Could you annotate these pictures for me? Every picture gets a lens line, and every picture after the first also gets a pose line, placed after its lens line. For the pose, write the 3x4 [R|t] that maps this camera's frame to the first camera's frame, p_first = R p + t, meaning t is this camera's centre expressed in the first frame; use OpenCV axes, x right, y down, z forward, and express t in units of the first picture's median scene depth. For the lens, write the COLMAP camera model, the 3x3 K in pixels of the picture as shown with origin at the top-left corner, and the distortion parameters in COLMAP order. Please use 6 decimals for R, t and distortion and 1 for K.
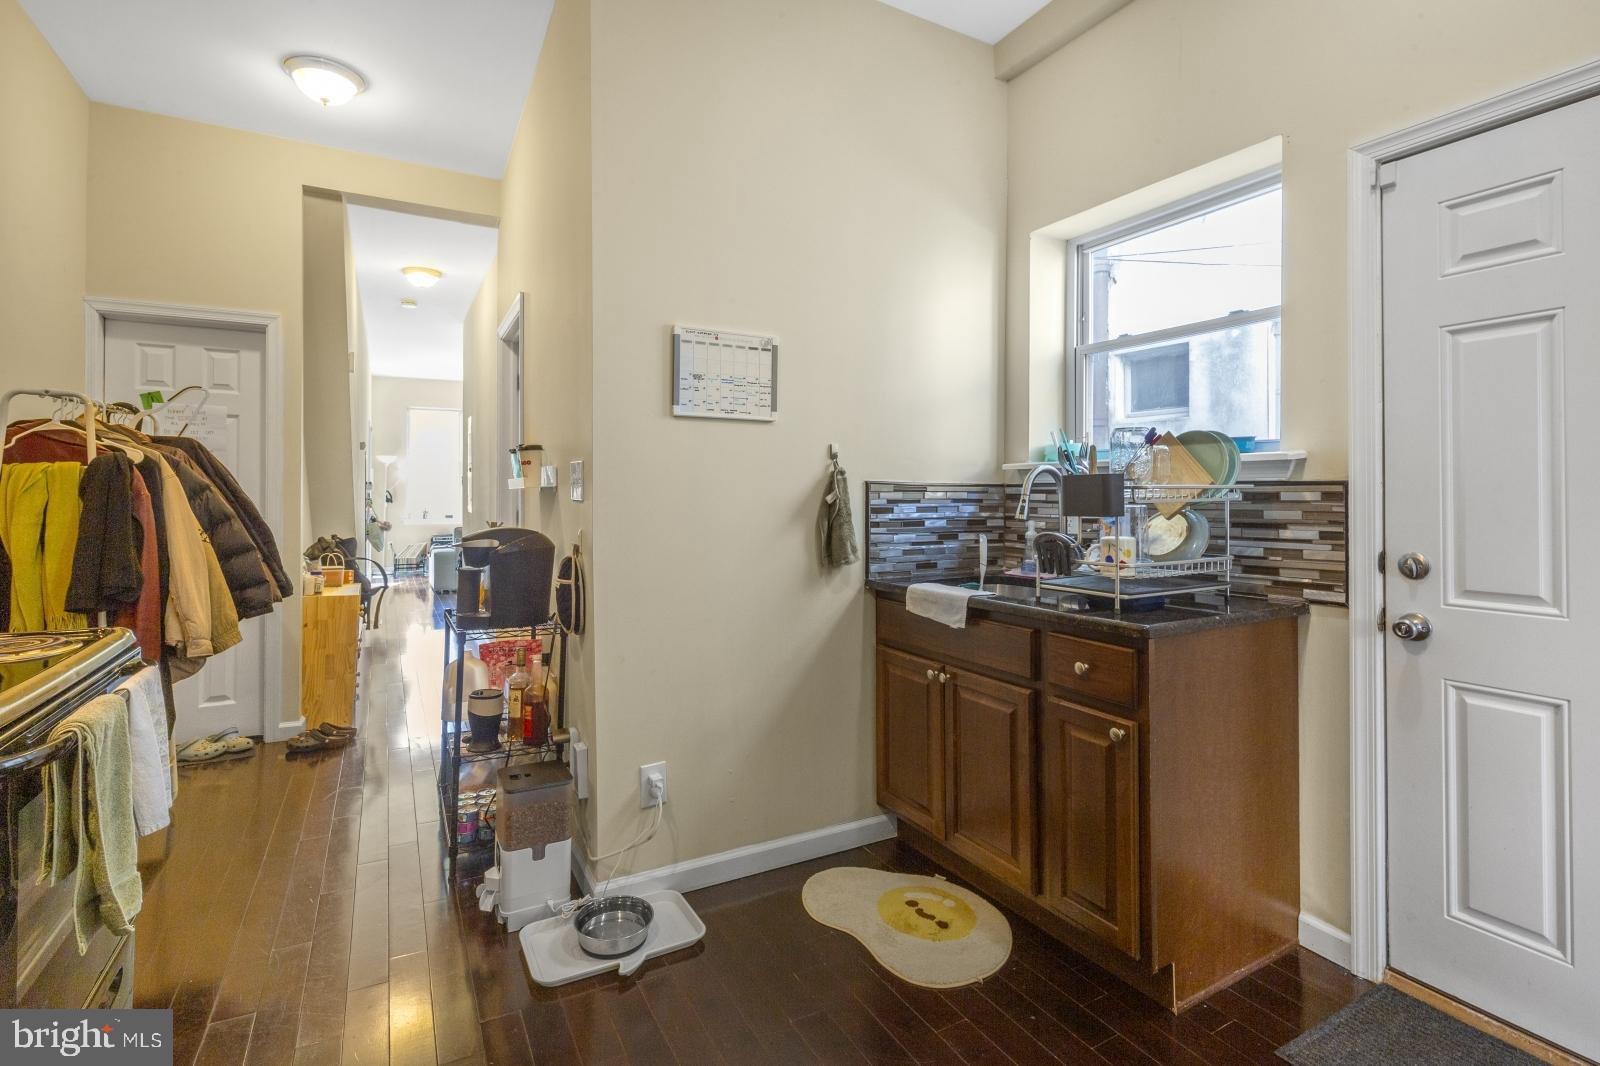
lens RADIAL K [[759.3, 0, 763.8], [0, 759.3, 483.8], [0, 0, 1]] dist [0.007987, -0.001849]
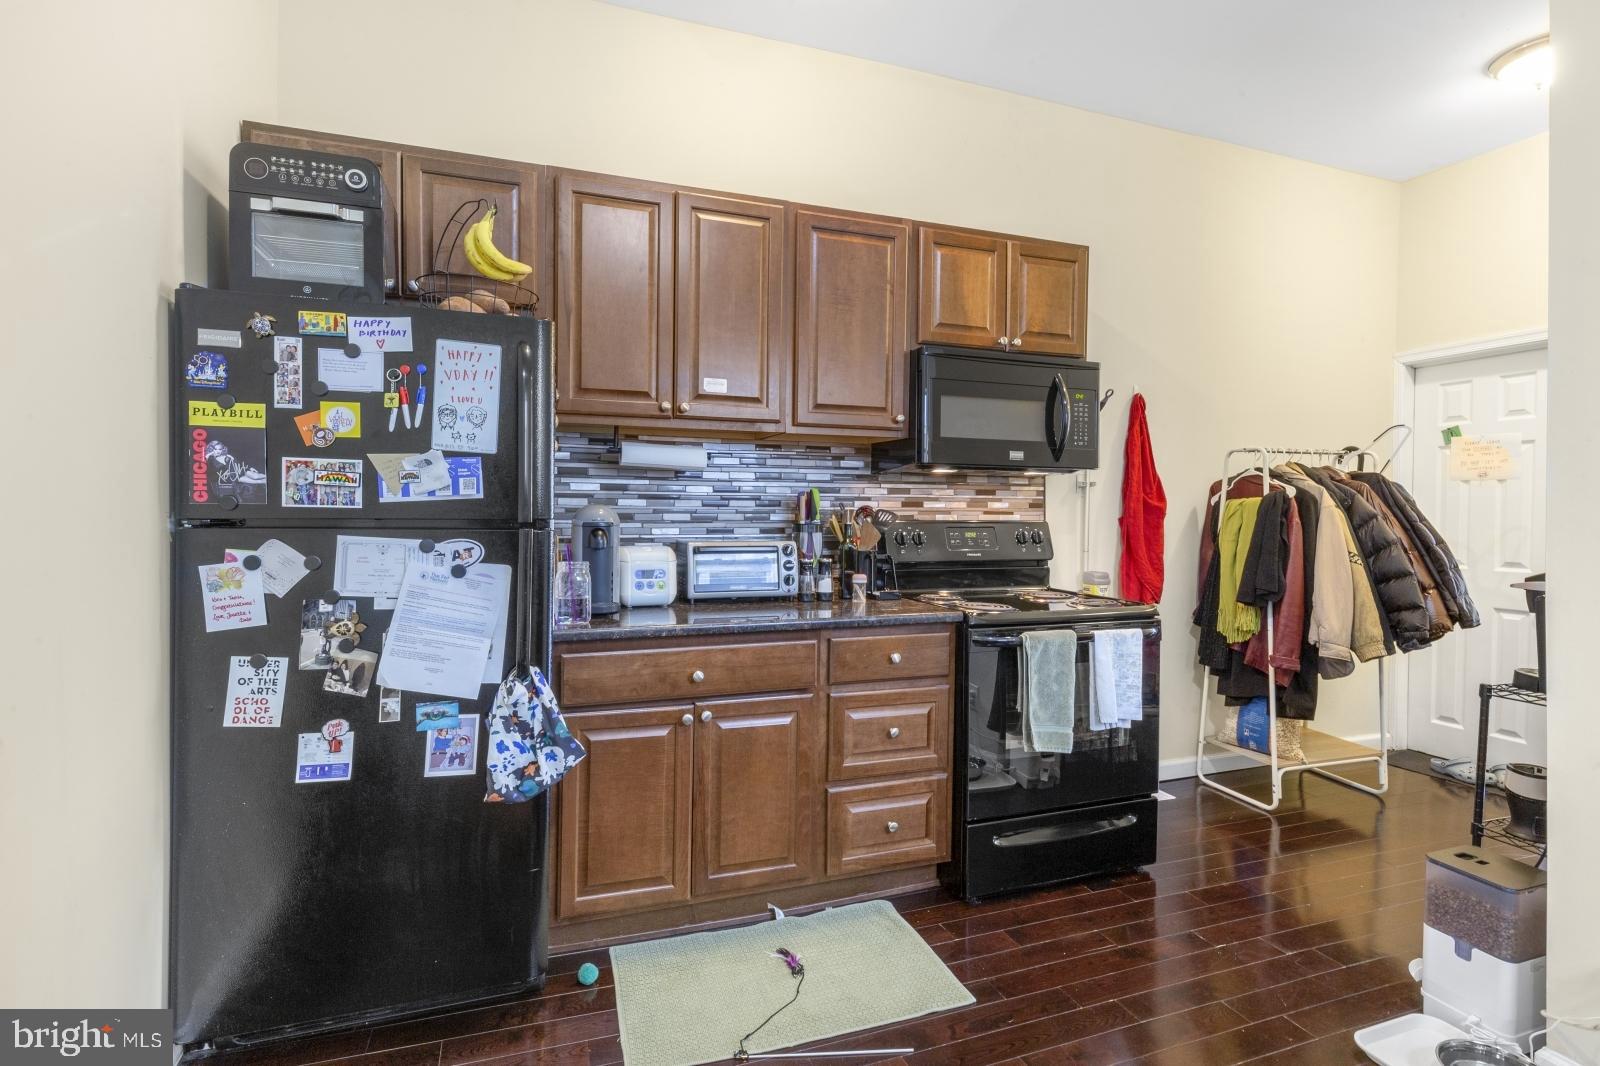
lens RADIAL K [[759.3, 0, 796.2], [0, 759.3, 527.2], [0, 0, 1]] dist [0.007987, -0.001849]
pose [[-0.119349, 0.019699, -0.992657, 0.484863], [-0.000006, 0.999803, 0.019842, -0.001986], [0.992852, 0.002374, -0.119325, 0.281494]]
